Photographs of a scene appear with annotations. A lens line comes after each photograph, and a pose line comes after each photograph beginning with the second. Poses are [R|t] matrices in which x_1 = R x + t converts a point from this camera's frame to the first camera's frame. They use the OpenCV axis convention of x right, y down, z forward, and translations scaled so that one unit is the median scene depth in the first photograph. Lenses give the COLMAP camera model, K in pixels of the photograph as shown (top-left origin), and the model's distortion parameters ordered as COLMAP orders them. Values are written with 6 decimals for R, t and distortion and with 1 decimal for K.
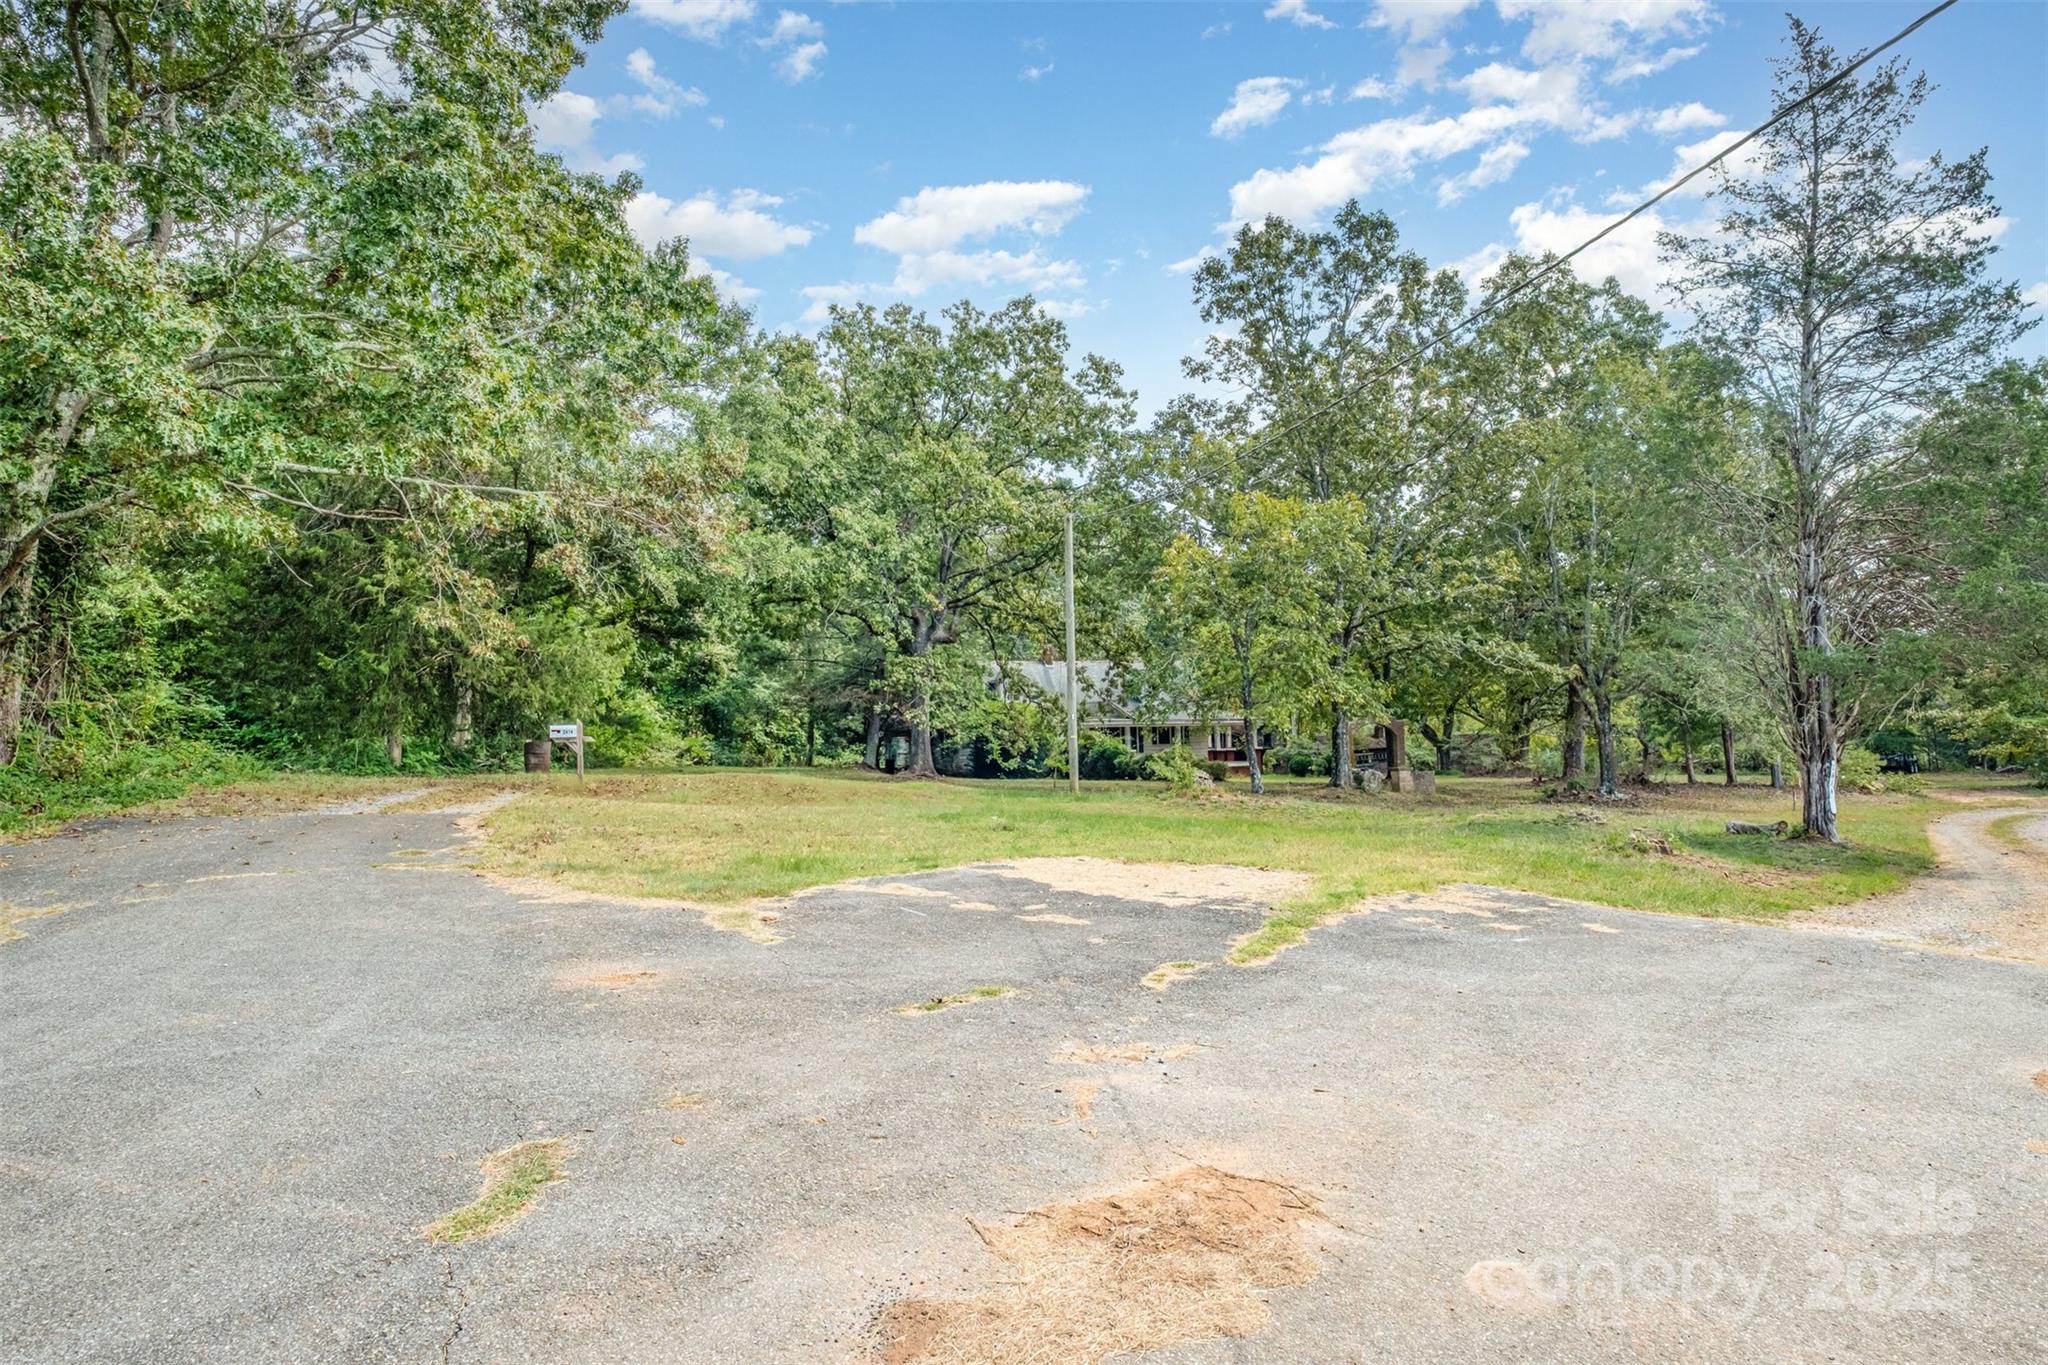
lens RADIAL K [[1166.9, 0, 985.8], [0, 1166.9, 687.9], [0, 0, 1]] dist [-0.027688, 0.001546]
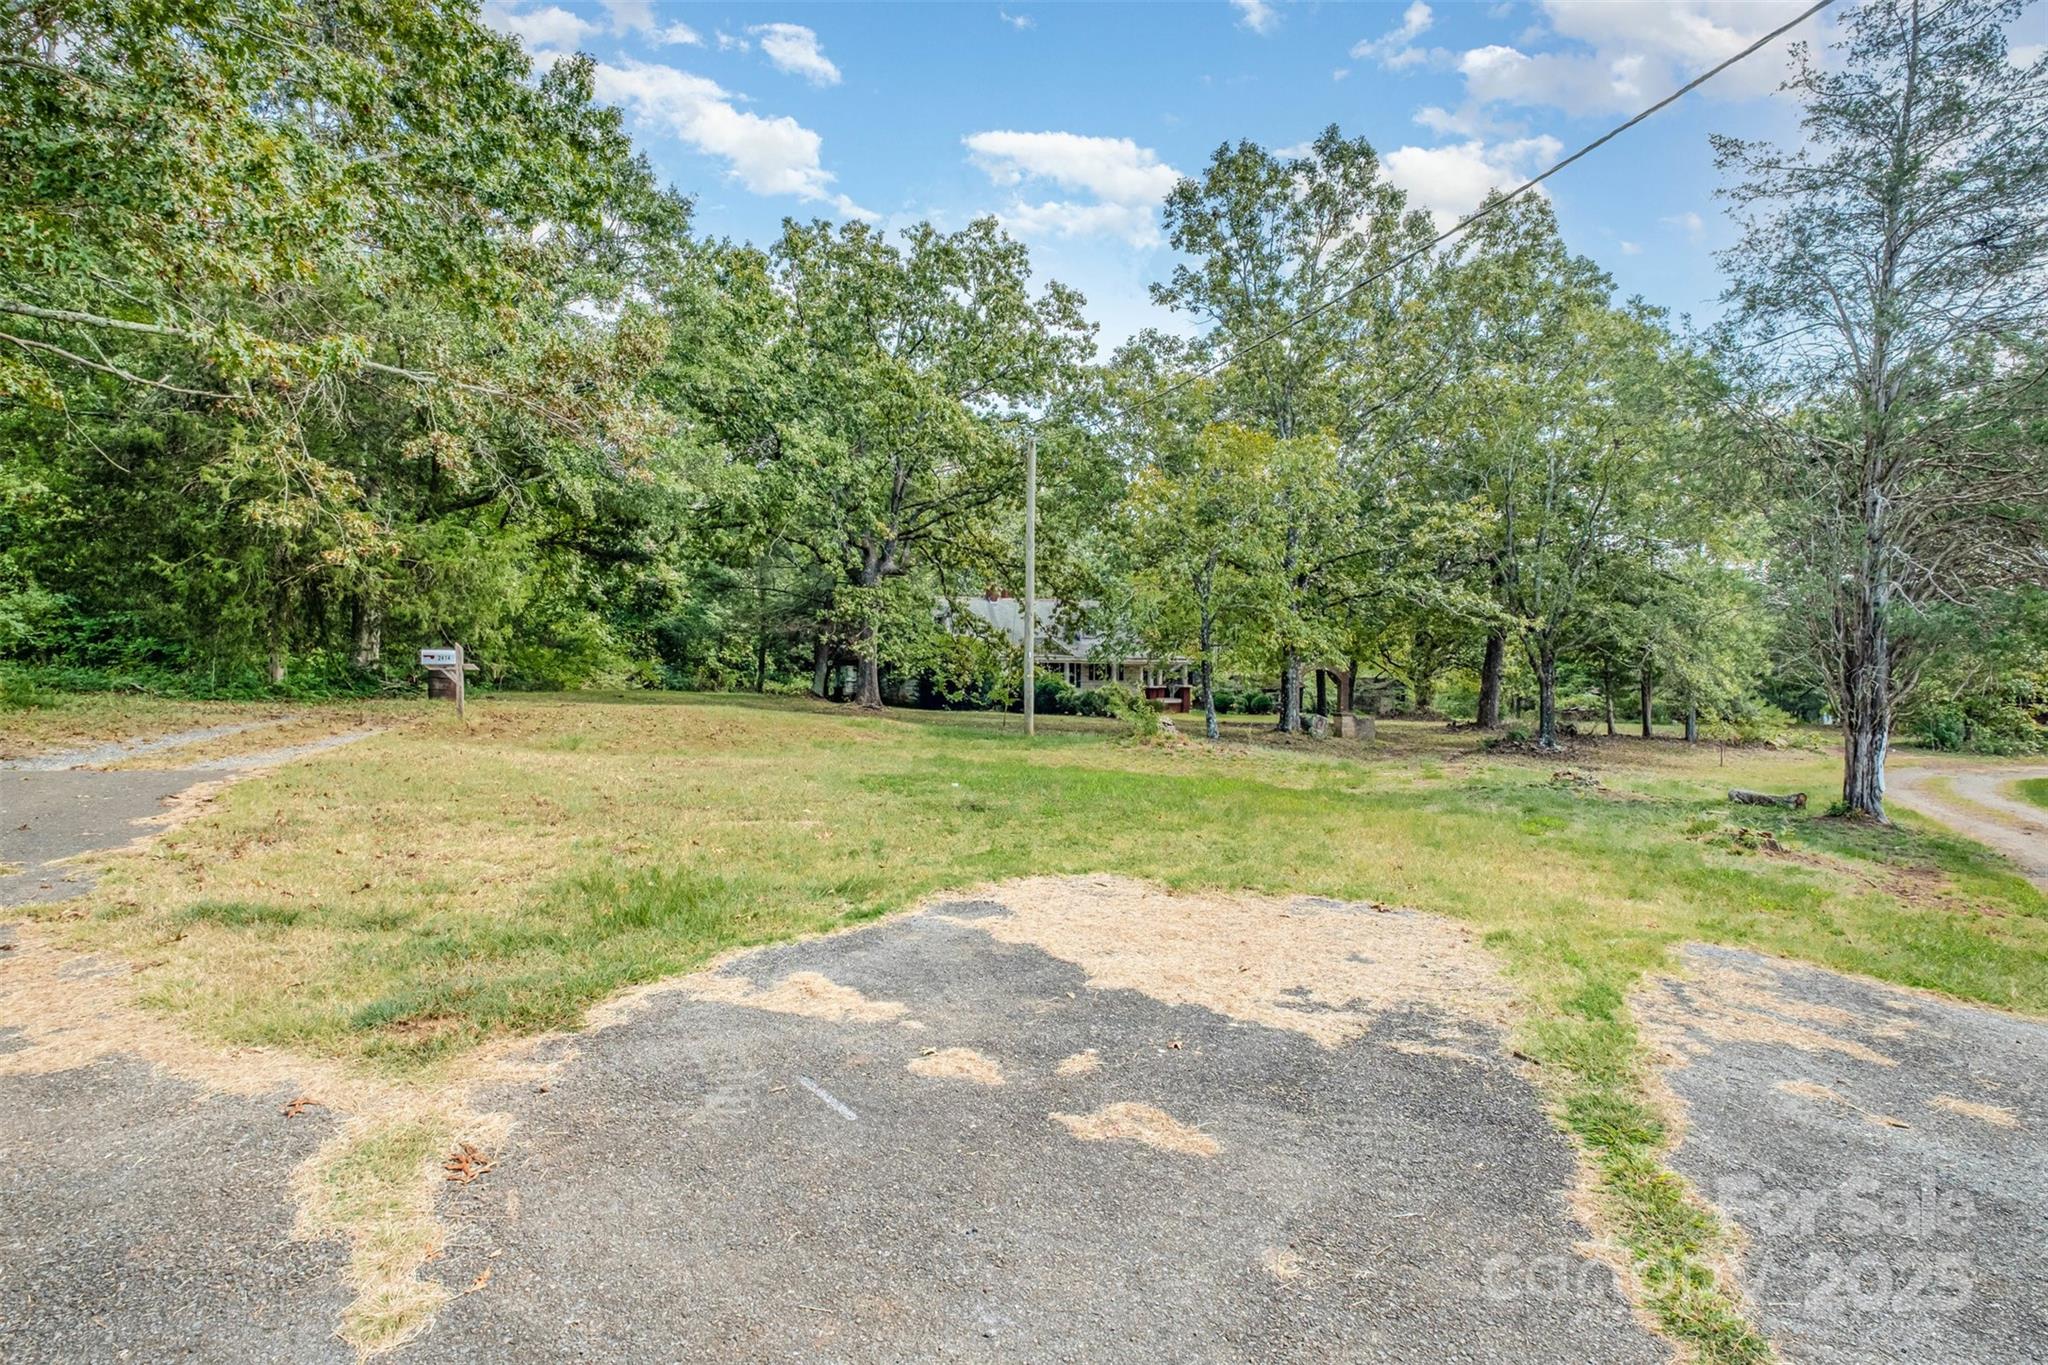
lens RADIAL K [[1017.1, 0, 1004.4], [0, 1017.1, 684.9], [0, 0, 1]] dist [-0.007063, 0.000473]
pose [[0.996696, 0.027114, 0.076559, -0.006525], [-0.031709, 0.997728, 0.059450, 0.000549], [-0.074773, -0.061681, 0.995291, 0.141993]]
